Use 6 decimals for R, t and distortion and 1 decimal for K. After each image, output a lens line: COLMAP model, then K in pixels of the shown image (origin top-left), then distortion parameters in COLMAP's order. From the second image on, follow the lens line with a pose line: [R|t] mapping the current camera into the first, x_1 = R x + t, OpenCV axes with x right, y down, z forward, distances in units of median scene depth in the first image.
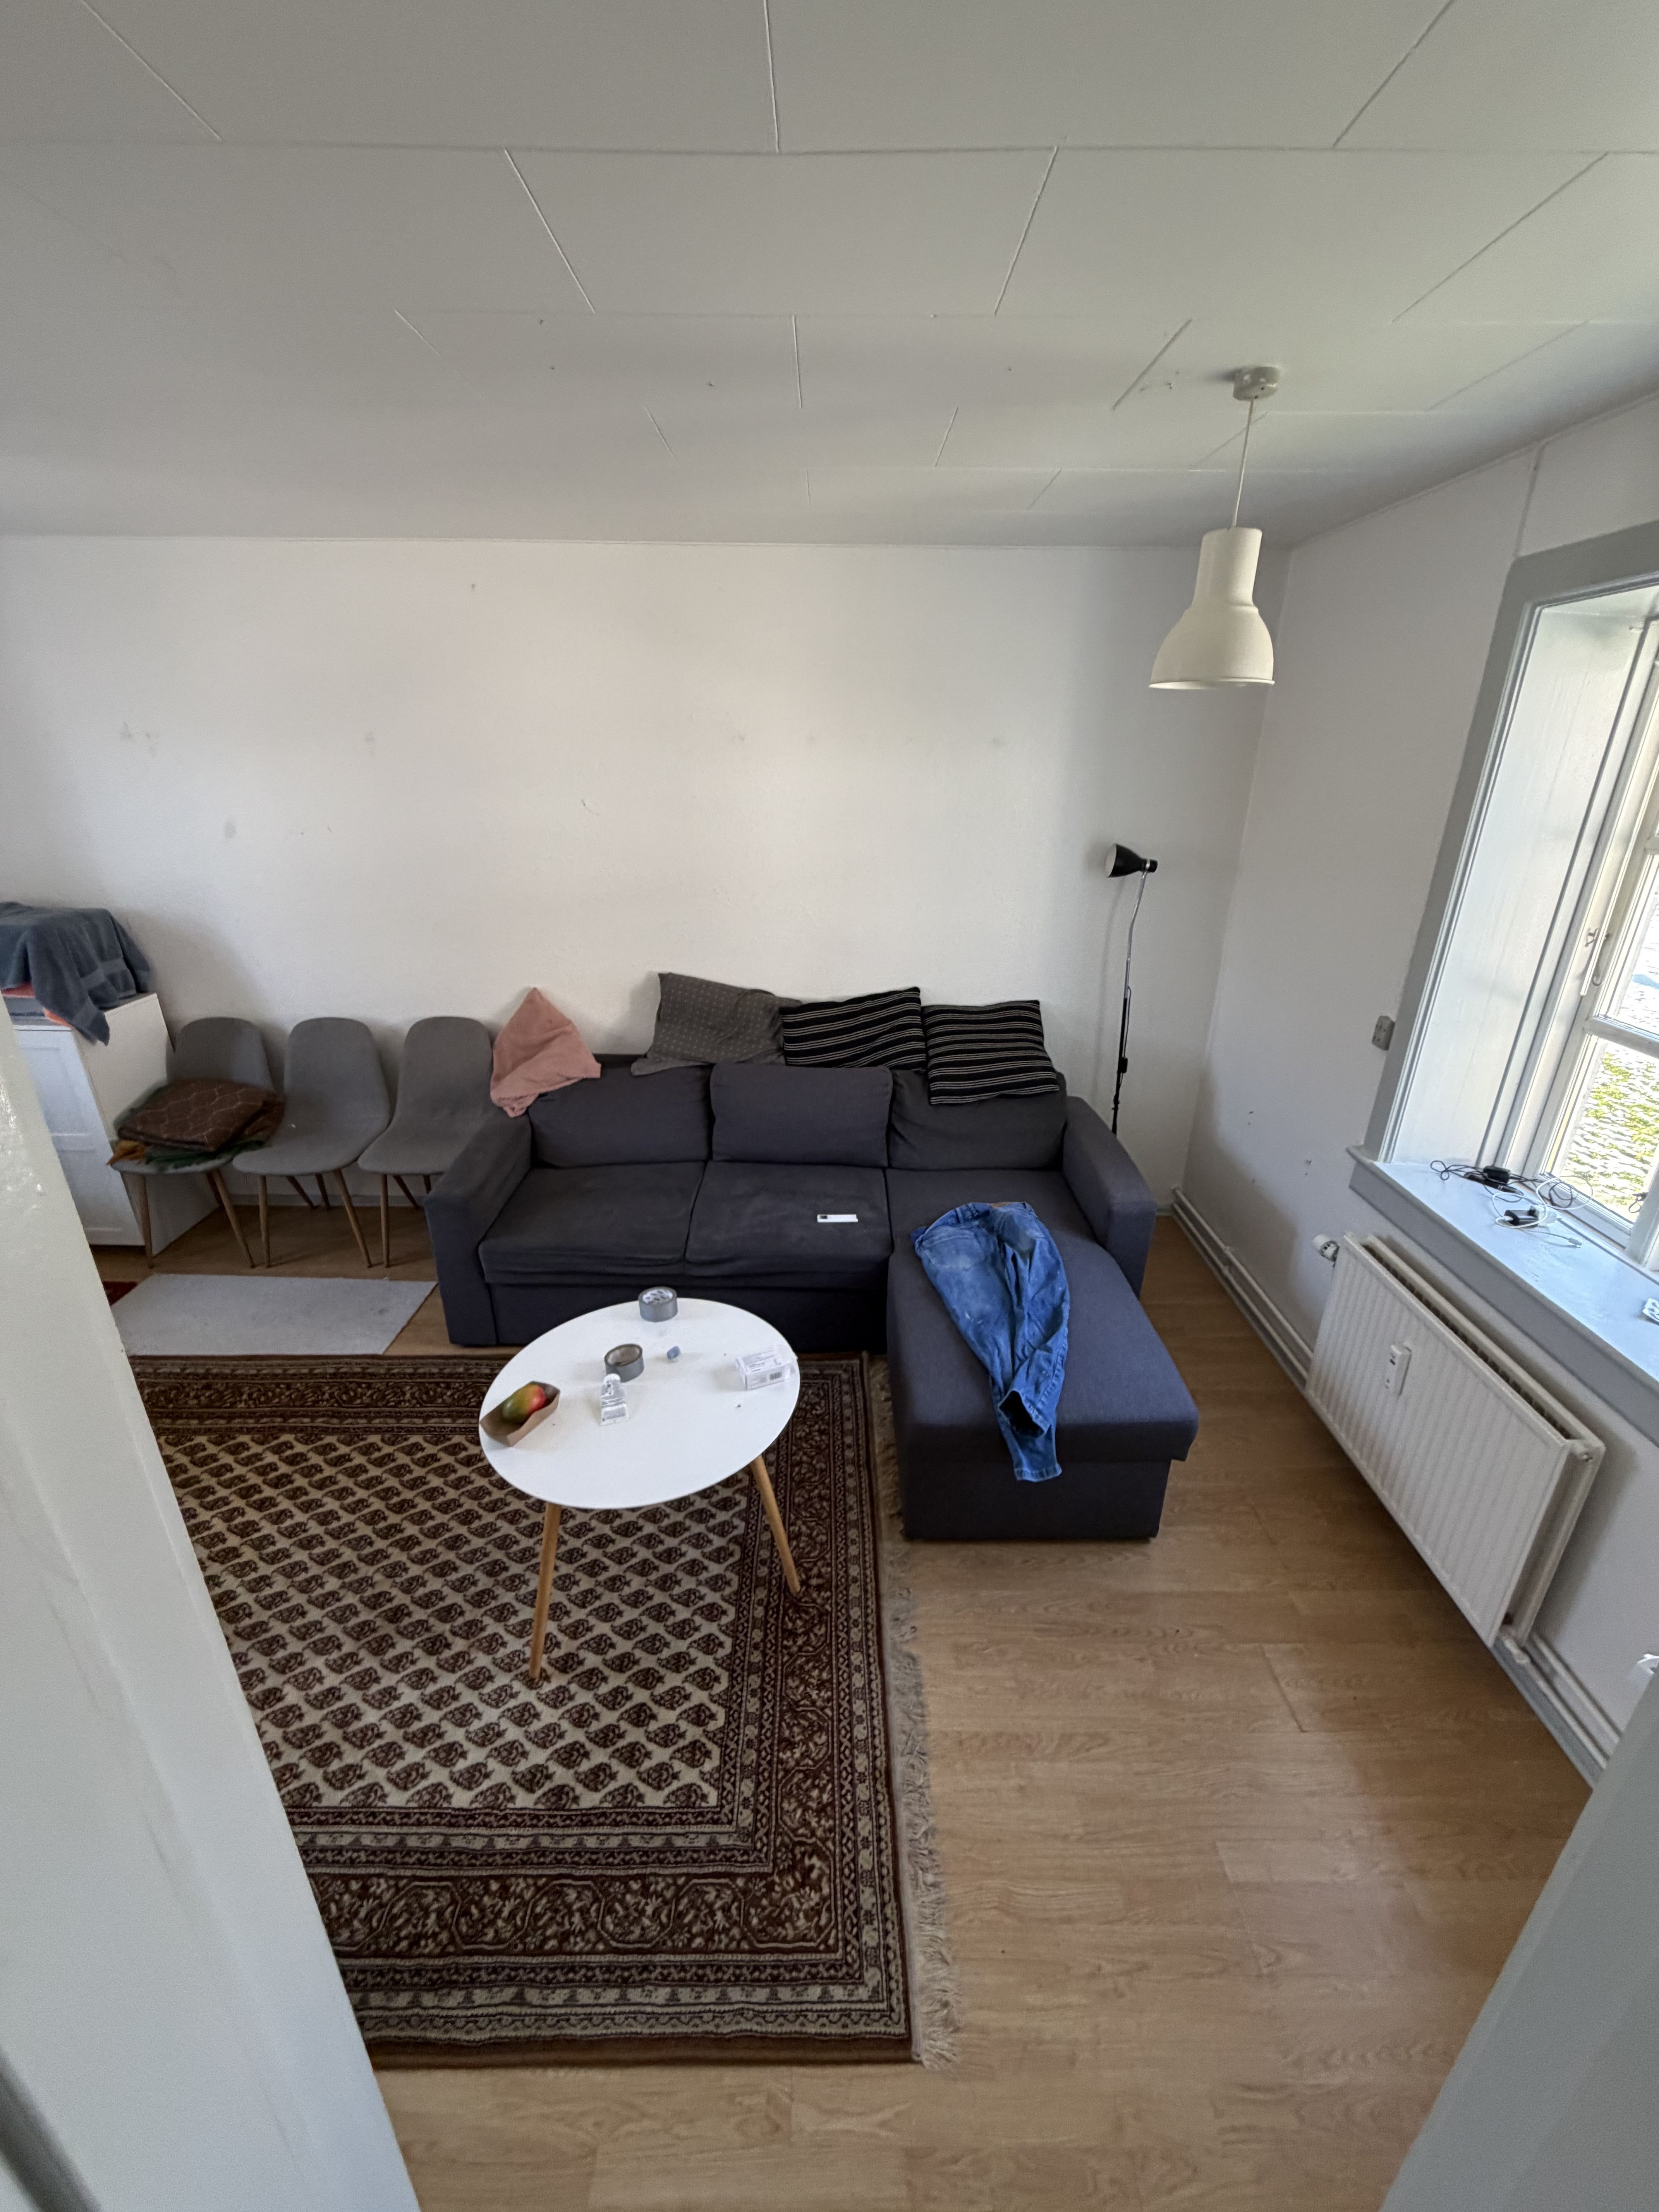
lens RADIAL K [[875.8, 0, 828.5], [0, 875.8, 1104.0], [0, 0, 1]] dist [-0.000416, -0.000066]
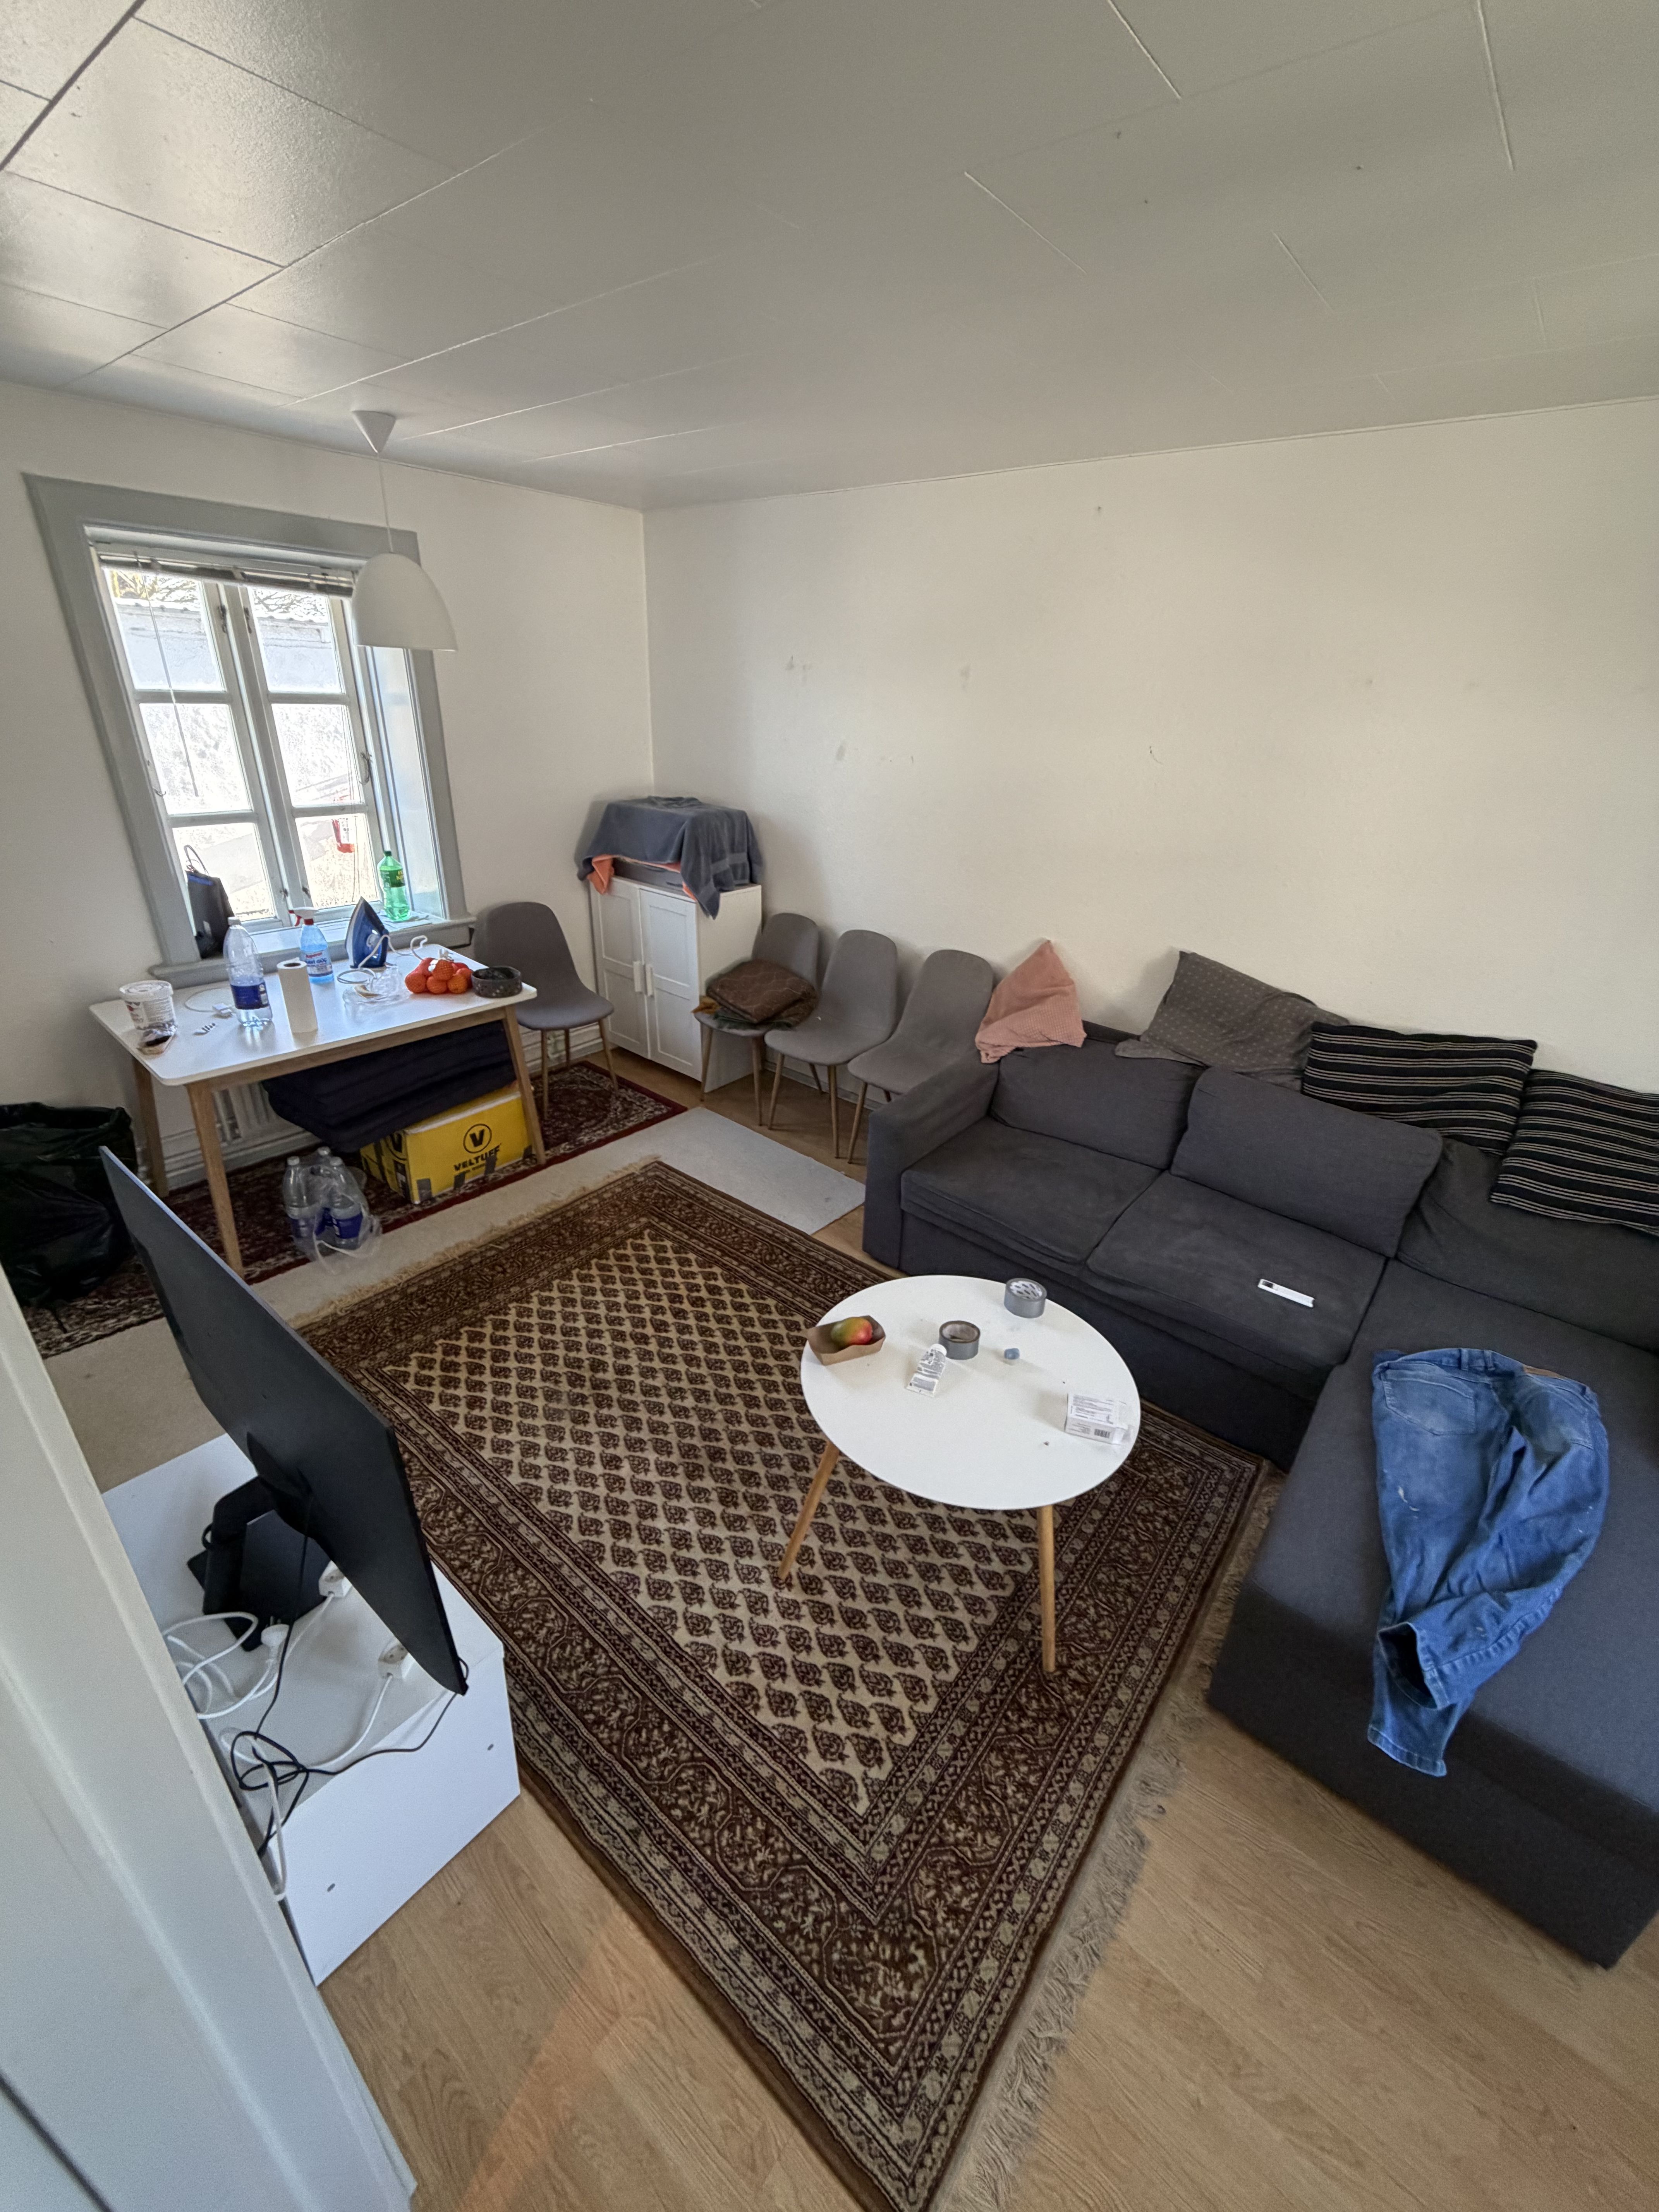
lens RADIAL K [[875.8, 0, 829.2], [0, 875.8, 1100.3], [0, 0, 1]] dist [-0.000416, -0.000066]
pose [[0.771879, 0.293397, -0.564022, 0.103699], [-0.271281, 0.954326, 0.125174, -0.028264], [0.574987, 0.056389, 0.816217, 0.117053]]
